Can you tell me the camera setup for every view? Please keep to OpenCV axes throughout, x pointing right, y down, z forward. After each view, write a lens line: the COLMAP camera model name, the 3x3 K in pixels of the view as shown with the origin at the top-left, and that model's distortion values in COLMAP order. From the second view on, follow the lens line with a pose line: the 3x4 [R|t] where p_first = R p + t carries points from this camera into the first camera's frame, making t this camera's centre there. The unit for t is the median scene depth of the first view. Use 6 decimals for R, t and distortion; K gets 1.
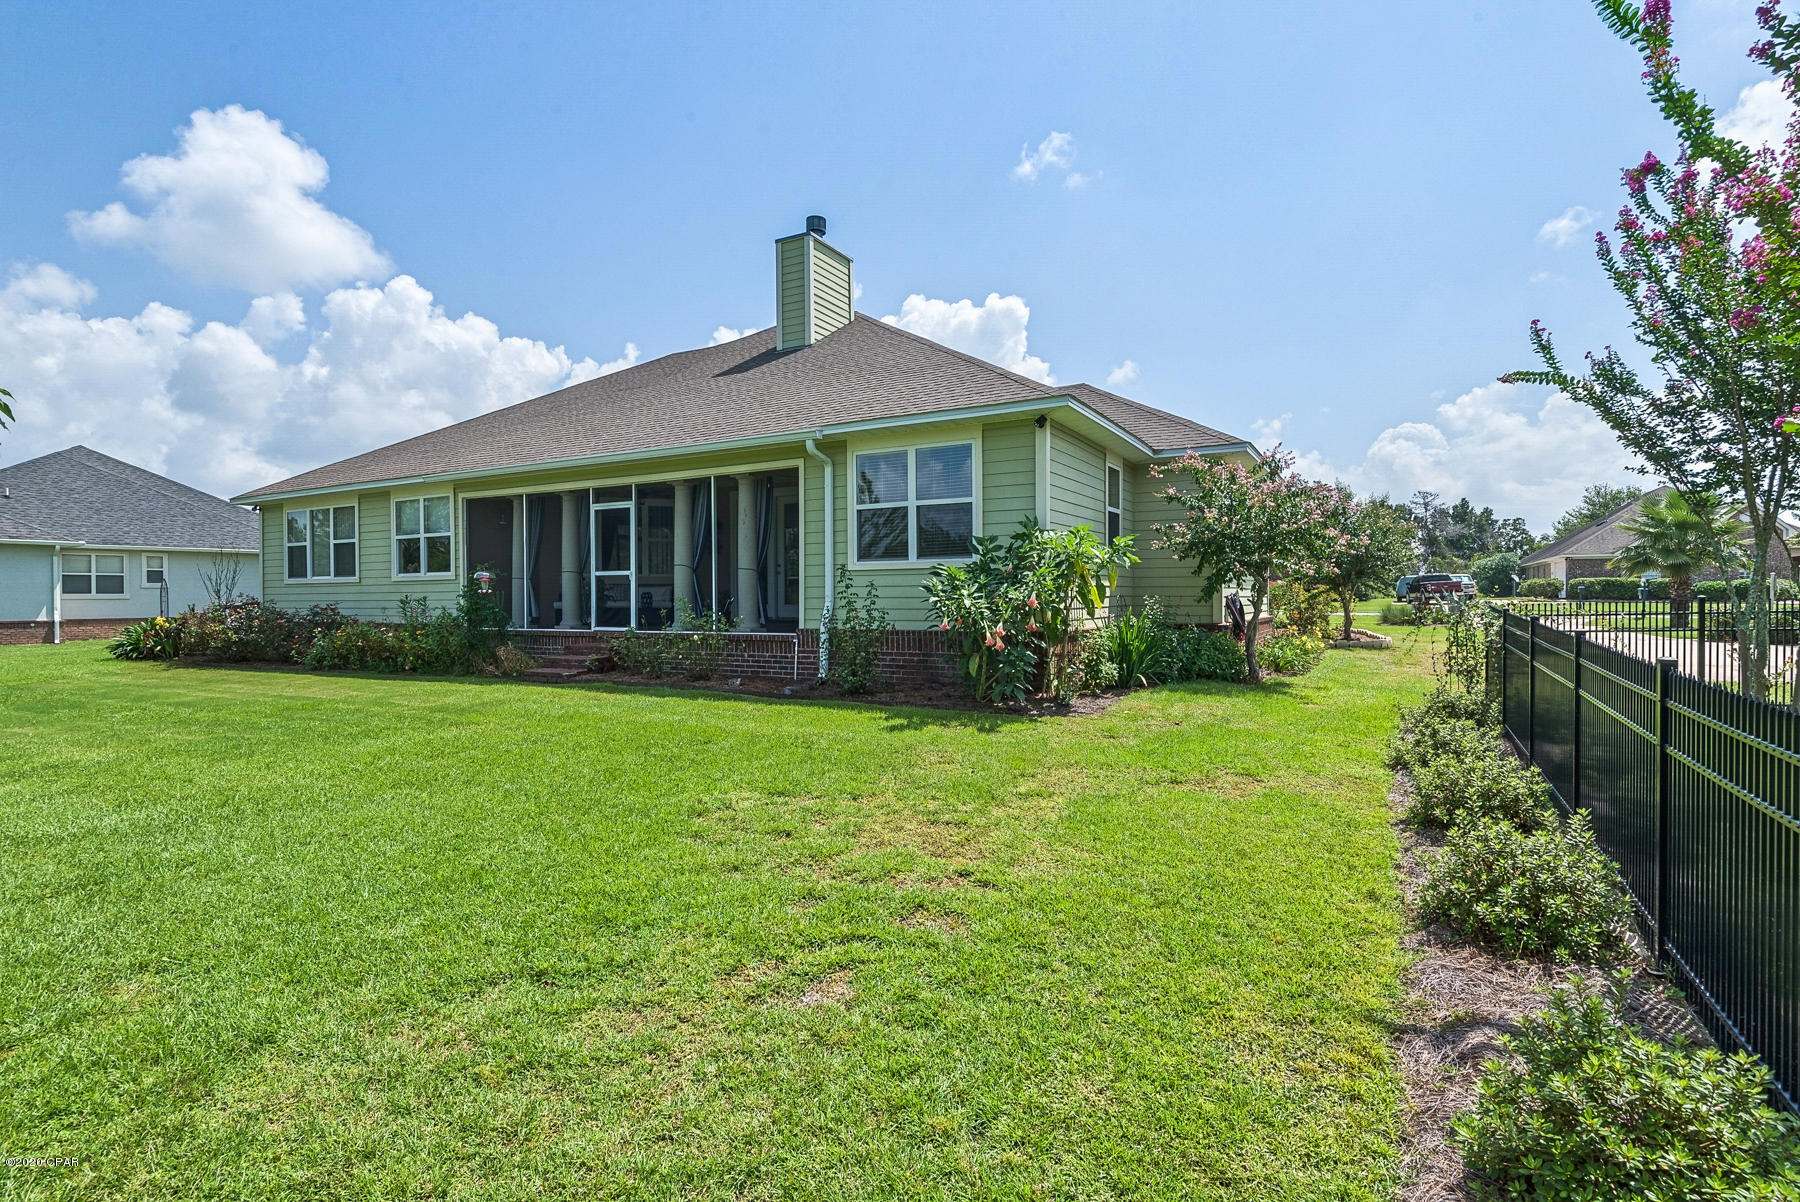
lens RADIAL K [[840.4, 0, 900.0], [0, 840.4, 601.0], [0, 0, 1]] dist [0.001481, -0.001371]
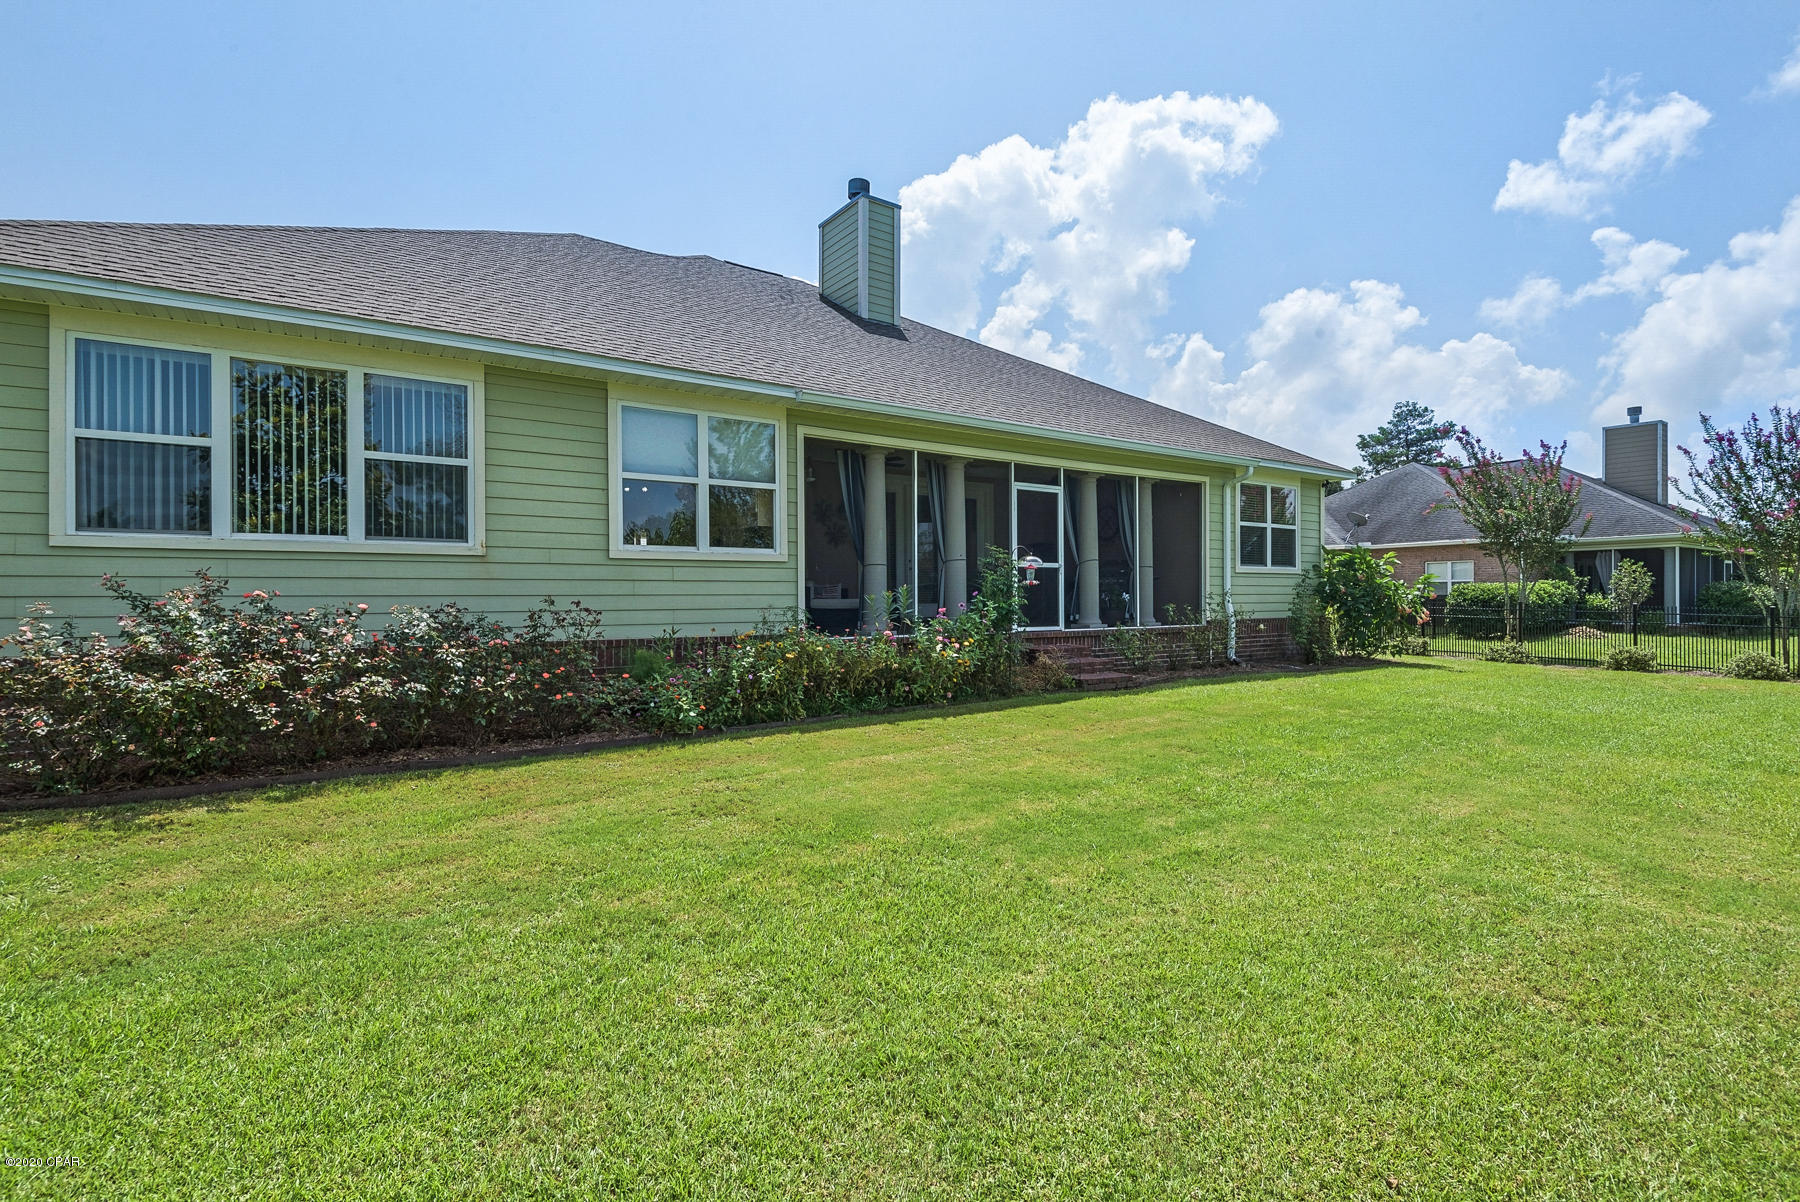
lens RADIAL K [[840.4, 0, 900.0], [0, 840.4, 601.0], [0, 0, 1]] dist [0.001481, -0.001371]
pose [[0.443888, -0.007044, 0.896055, -1.217743], [-0.002378, 0.999956, 0.009039, -0.003121], [-0.896079, -0.006143, 0.443851, 0.755180]]
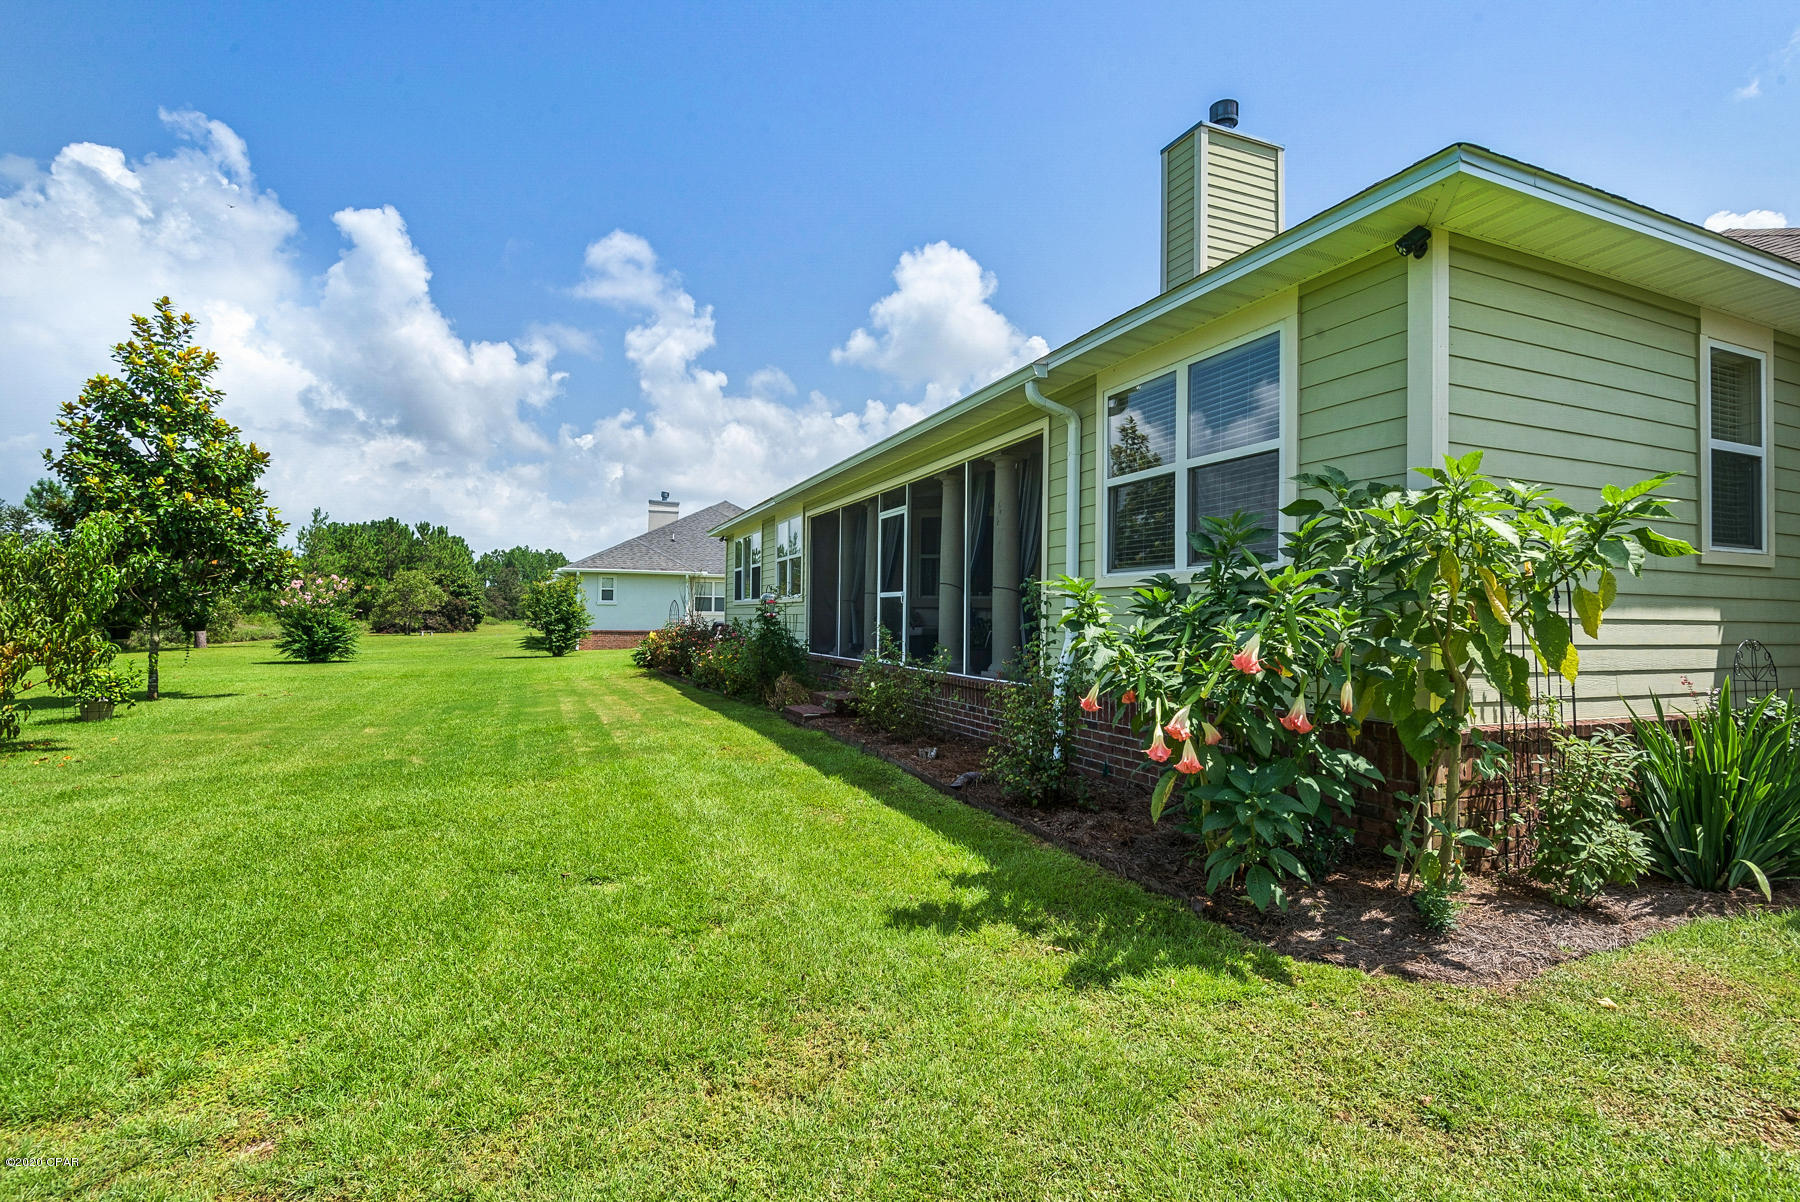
lens RADIAL K [[840.4, 0, 900.0], [0, 840.4, 601.0], [0, 0, 1]] dist [0.001481, -0.001371]
pose [[0.795367, 0.001537, -0.606126, 0.161200], [-0.017866, 0.999622, -0.020910, -0.010549], [0.605864, 0.027460, 0.795094, 0.363865]]
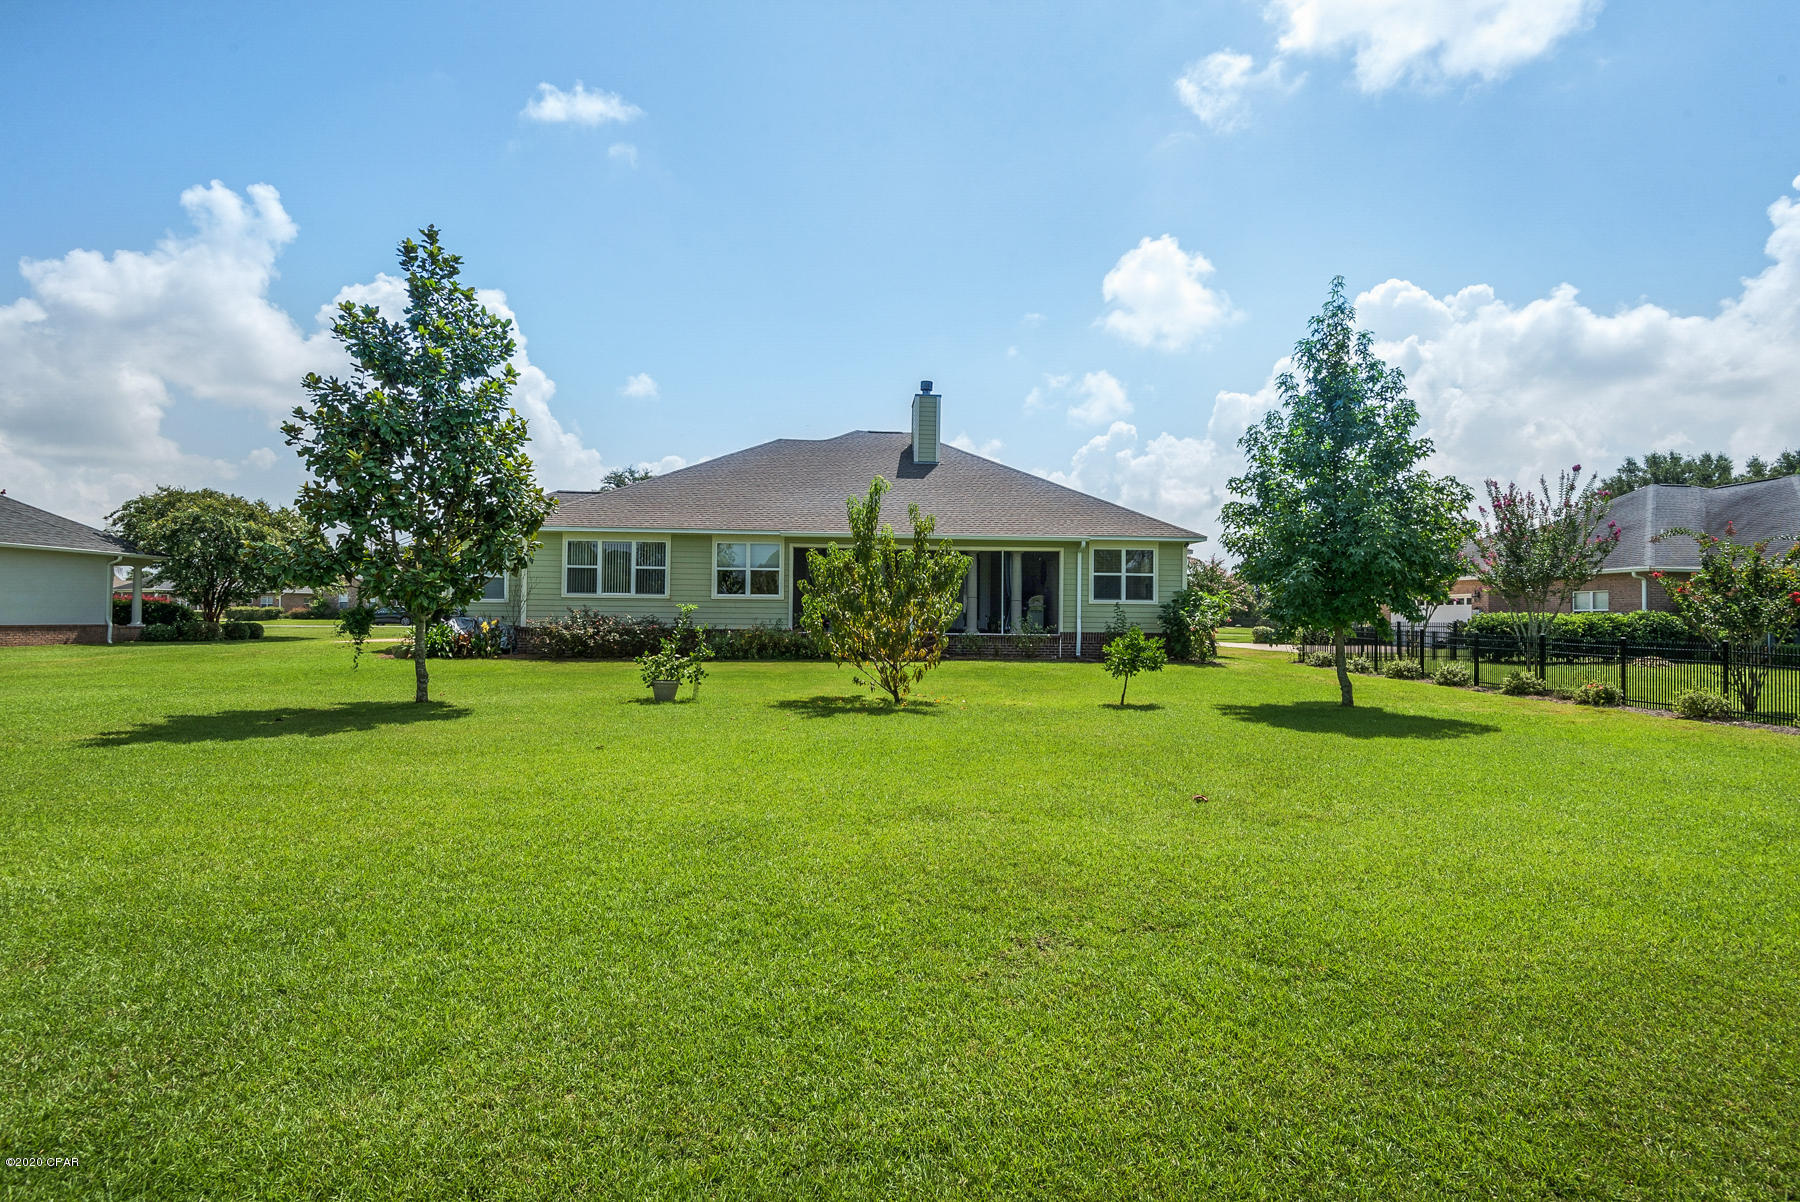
lens RADIAL K [[869.5, 0, 900.0], [0, 869.5, 601.0], [0, 0, 1]] dist [0.031196, -0.018646]
pose [[0.850532, 0.015529, 0.525693, -1.362935], [-0.015336, 0.999871, -0.004724, -0.022549], [-0.525699, -0.004044, 0.850661, -0.507205]]
